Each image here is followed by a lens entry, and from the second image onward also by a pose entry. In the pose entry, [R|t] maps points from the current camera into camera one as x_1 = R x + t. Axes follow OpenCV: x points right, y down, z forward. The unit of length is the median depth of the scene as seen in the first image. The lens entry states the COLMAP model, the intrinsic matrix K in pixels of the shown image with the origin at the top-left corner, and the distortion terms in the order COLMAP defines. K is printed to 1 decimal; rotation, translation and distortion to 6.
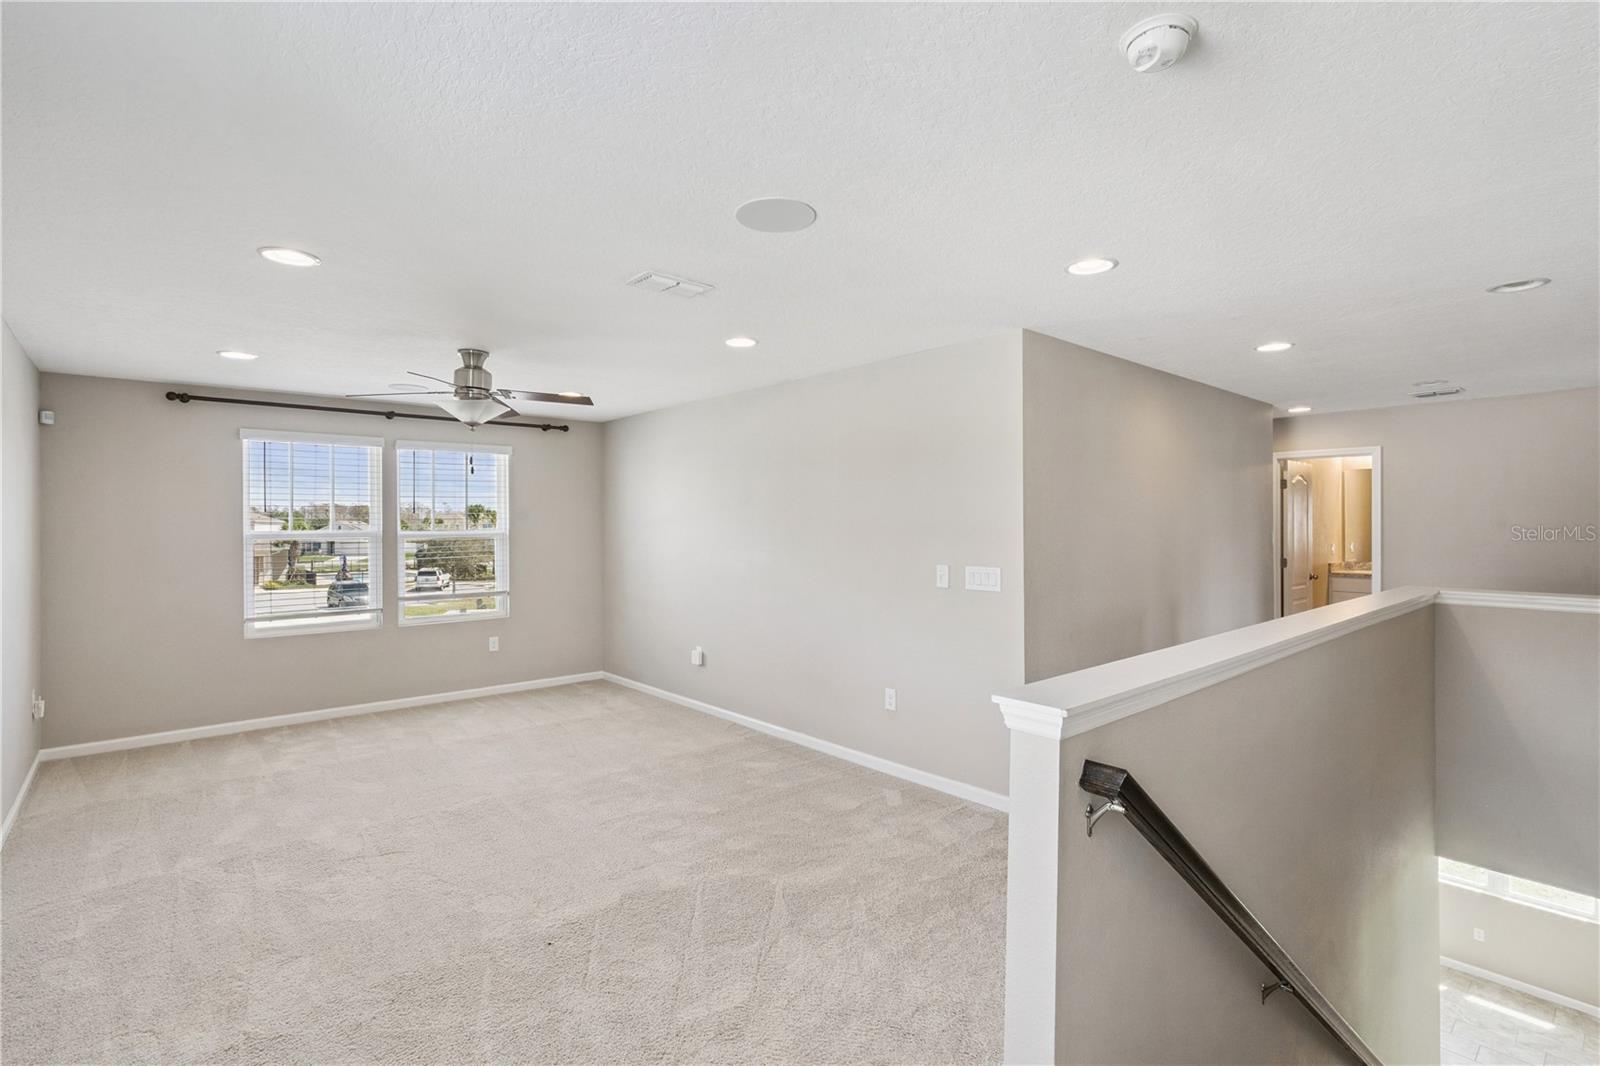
lens RADIAL K [[748.3, 0, 788.7], [0, 748.3, 525.3], [0, 0, 1]] dist [-0.000821, 0.000705]
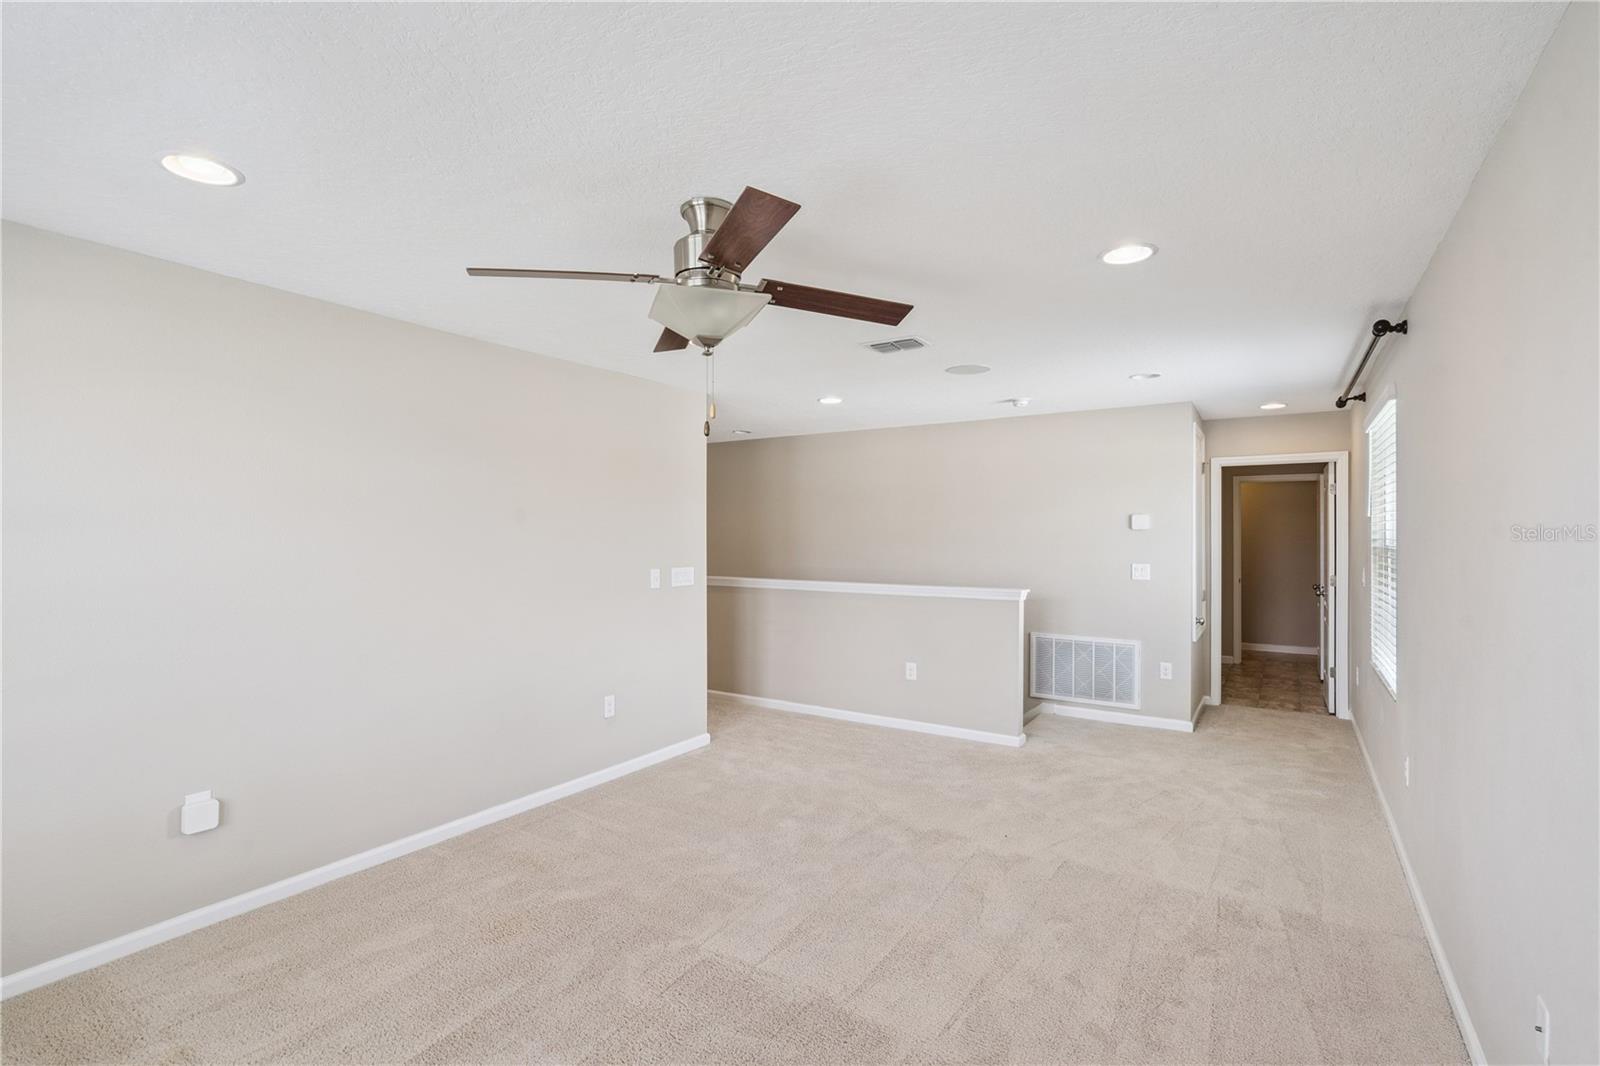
lens RADIAL K [[748.3, 0, 788.7], [0, 748.3, 525.3], [0, 0, 1]] dist [-0.000821, 0.000705]
pose [[-0.266879, 0.013961, 0.963629, -0.942584], [0.003215, 0.999902, -0.013596, 0.001453], [-0.963725, -0.000530, -0.266898, 1.072278]]
